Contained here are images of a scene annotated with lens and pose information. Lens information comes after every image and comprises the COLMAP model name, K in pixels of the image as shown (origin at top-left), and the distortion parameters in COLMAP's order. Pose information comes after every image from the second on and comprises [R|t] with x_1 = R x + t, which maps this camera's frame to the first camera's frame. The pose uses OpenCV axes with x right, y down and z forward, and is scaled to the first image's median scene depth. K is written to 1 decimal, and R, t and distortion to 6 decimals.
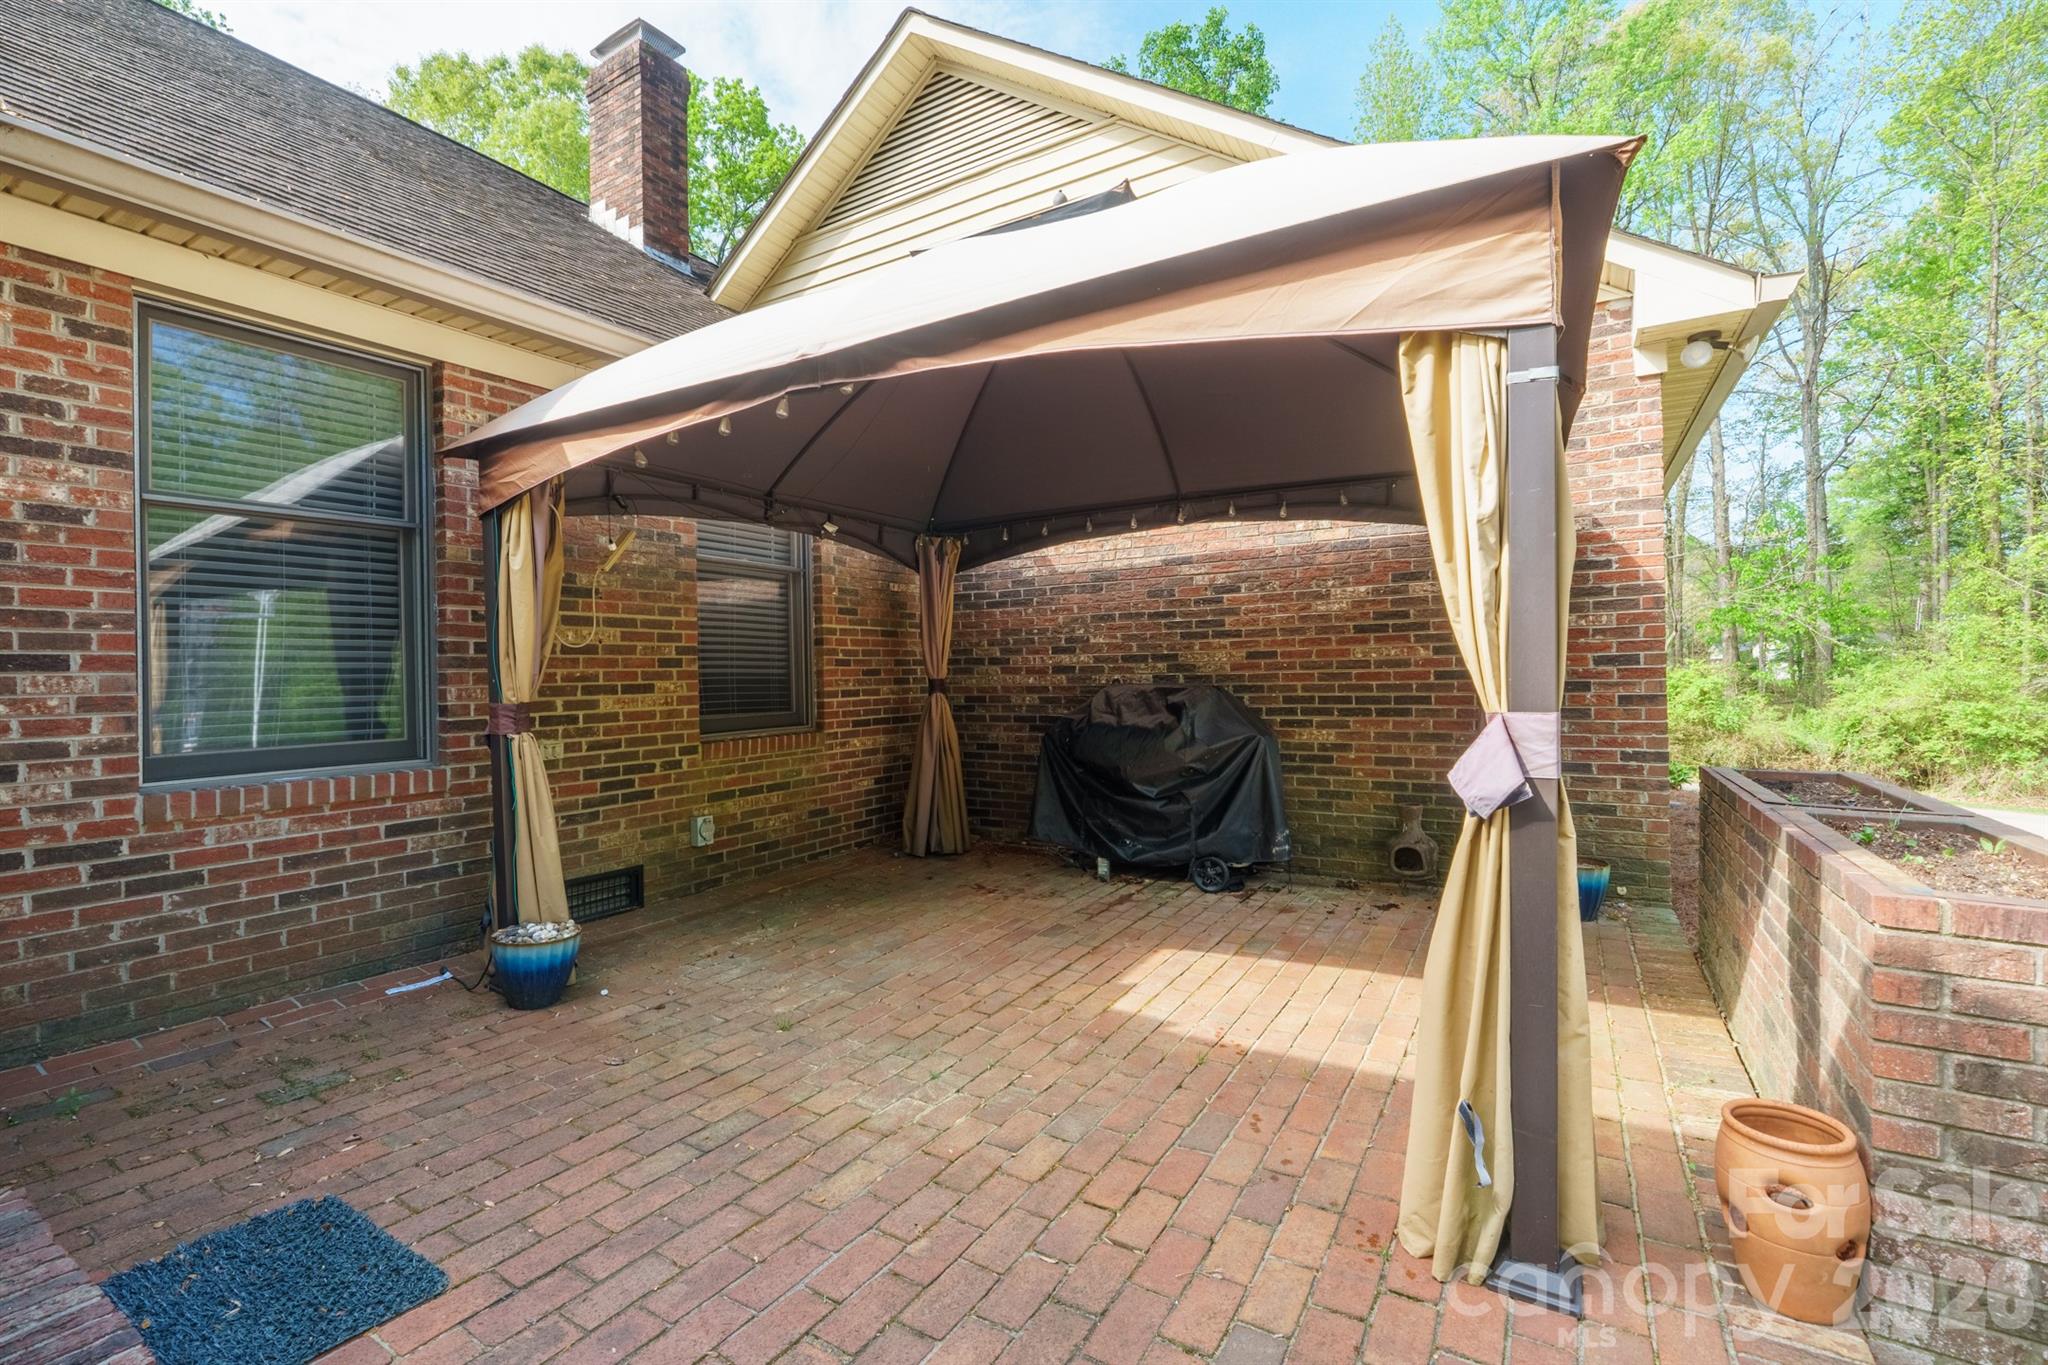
lens RADIAL K [[856.3, 0, 1042.0], [0, 856.3, 675.4], [0, 0, 1]] dist [-0.000921, -0.000024]
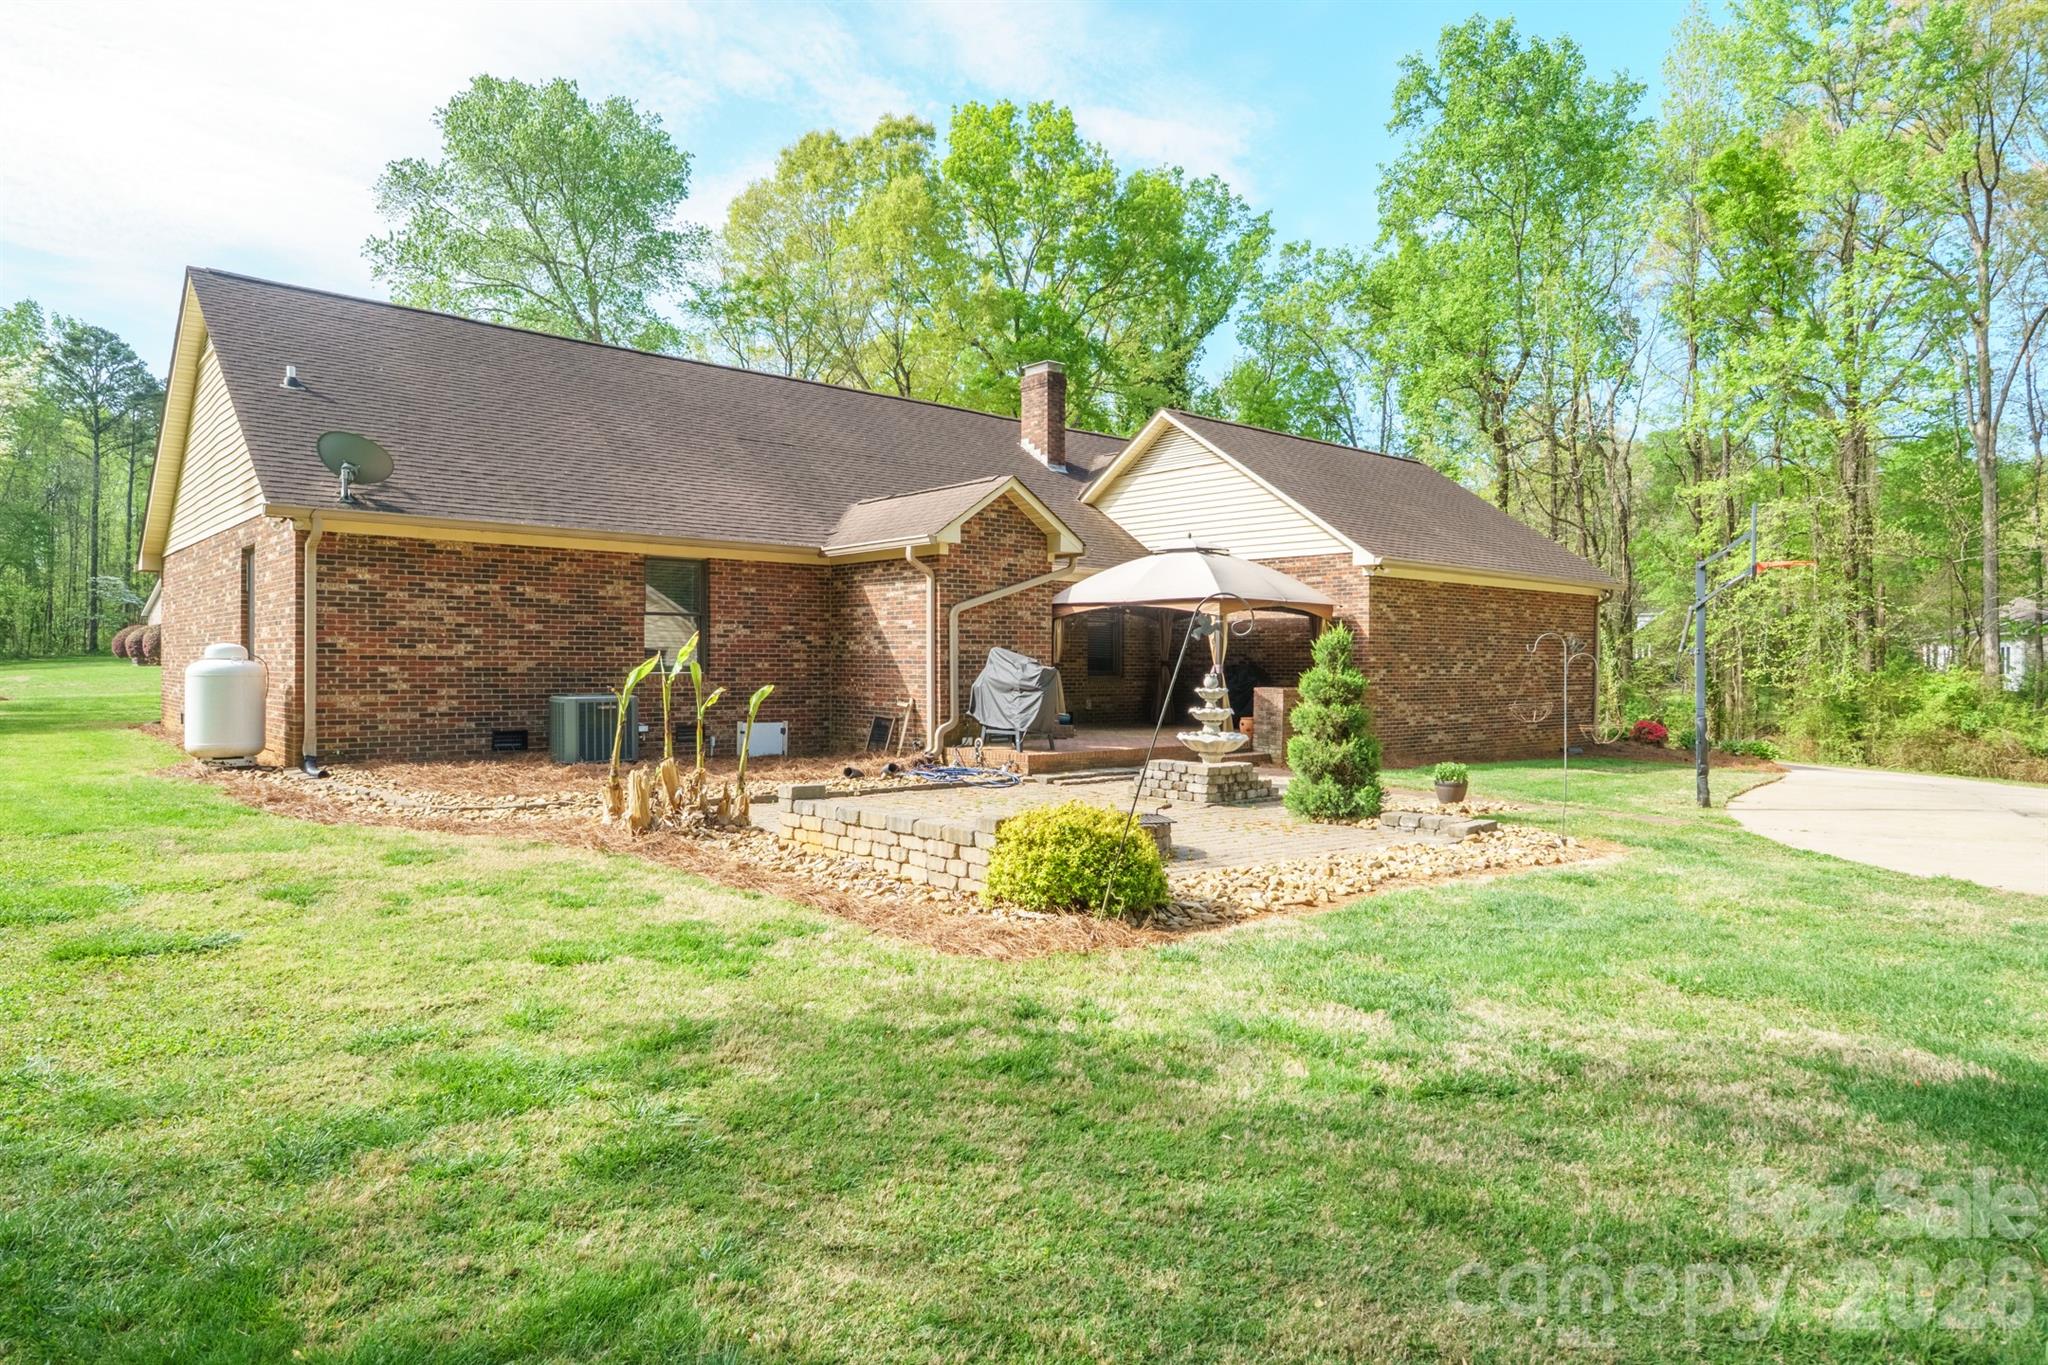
lens RADIAL K [[1275.4, 0, 1027.3], [0, 1275.4, 677.3], [0, 0, 1]] dist [-0.003249, -0.000389]
pose [[0.951661, 0.025887, -0.306057, 0.186848], [-0.023787, 0.999661, 0.010591, 0.005919], [0.306228, -0.002799, 0.951954, -0.792632]]
